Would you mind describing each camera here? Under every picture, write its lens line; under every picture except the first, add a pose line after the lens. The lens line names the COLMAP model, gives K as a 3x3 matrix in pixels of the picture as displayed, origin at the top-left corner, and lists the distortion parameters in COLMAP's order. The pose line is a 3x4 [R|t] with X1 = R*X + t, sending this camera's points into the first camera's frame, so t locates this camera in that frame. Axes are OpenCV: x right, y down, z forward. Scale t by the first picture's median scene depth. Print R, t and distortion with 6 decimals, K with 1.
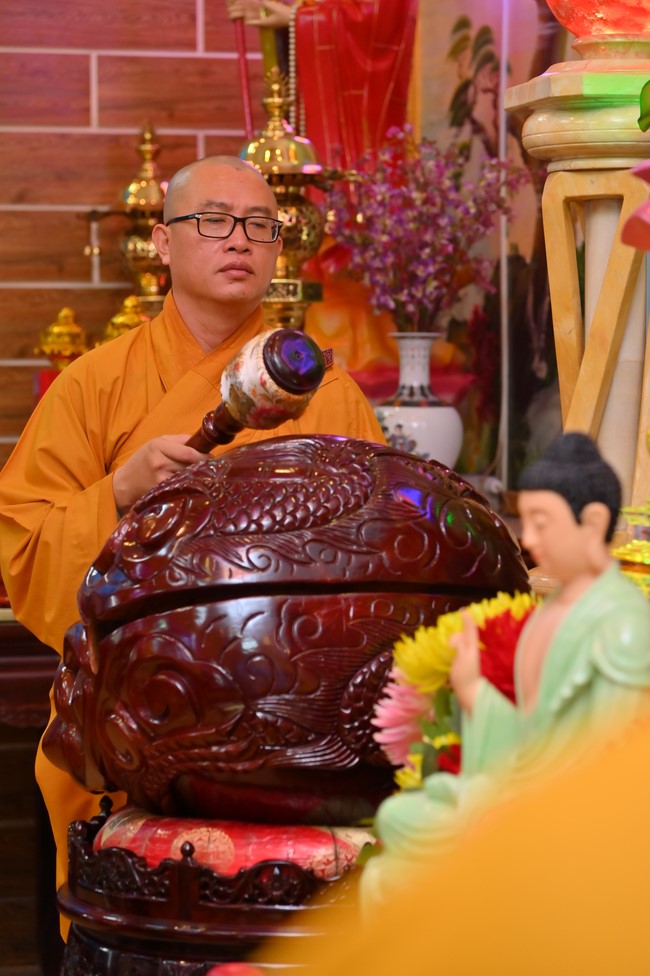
lens RADIAL K [[2939.1, 0, 325.1], [0, 2939.1, 488.4], [0, 0, 1]] dist [0.071858, 0.000000]
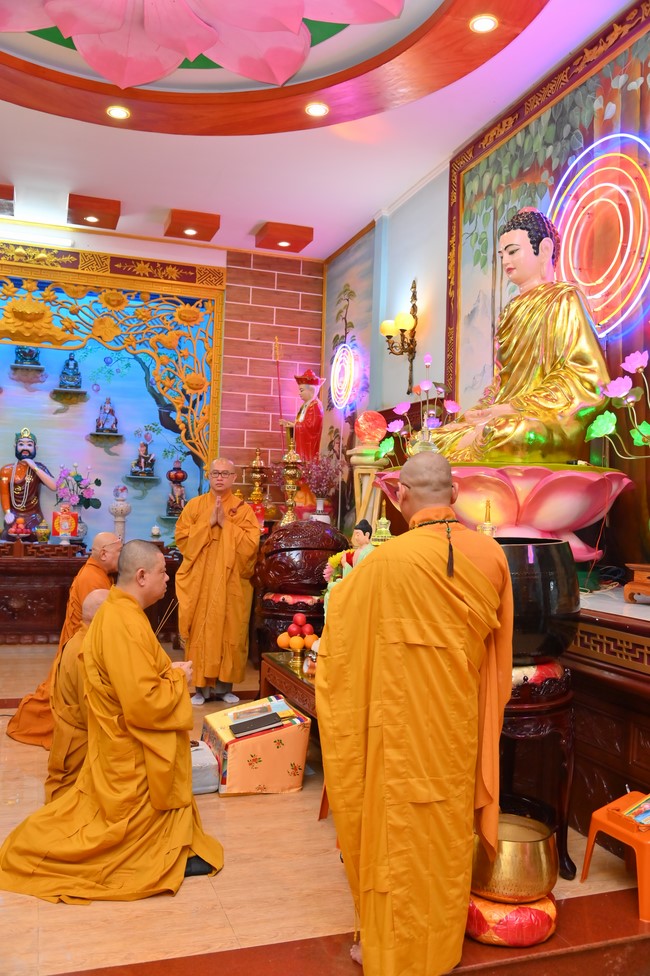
lens RADIAL K [[857.3, 0, 325.8], [0, 857.3, 488.9], [0, 0, 1]] dist [0.002708, -0.001117]
pose [[0.997445, 0.037228, 0.060966, -0.042378], [-0.033545, 0.997613, -0.060356, 0.011022], [-0.063067, 0.058157, 0.996313, -0.298824]]
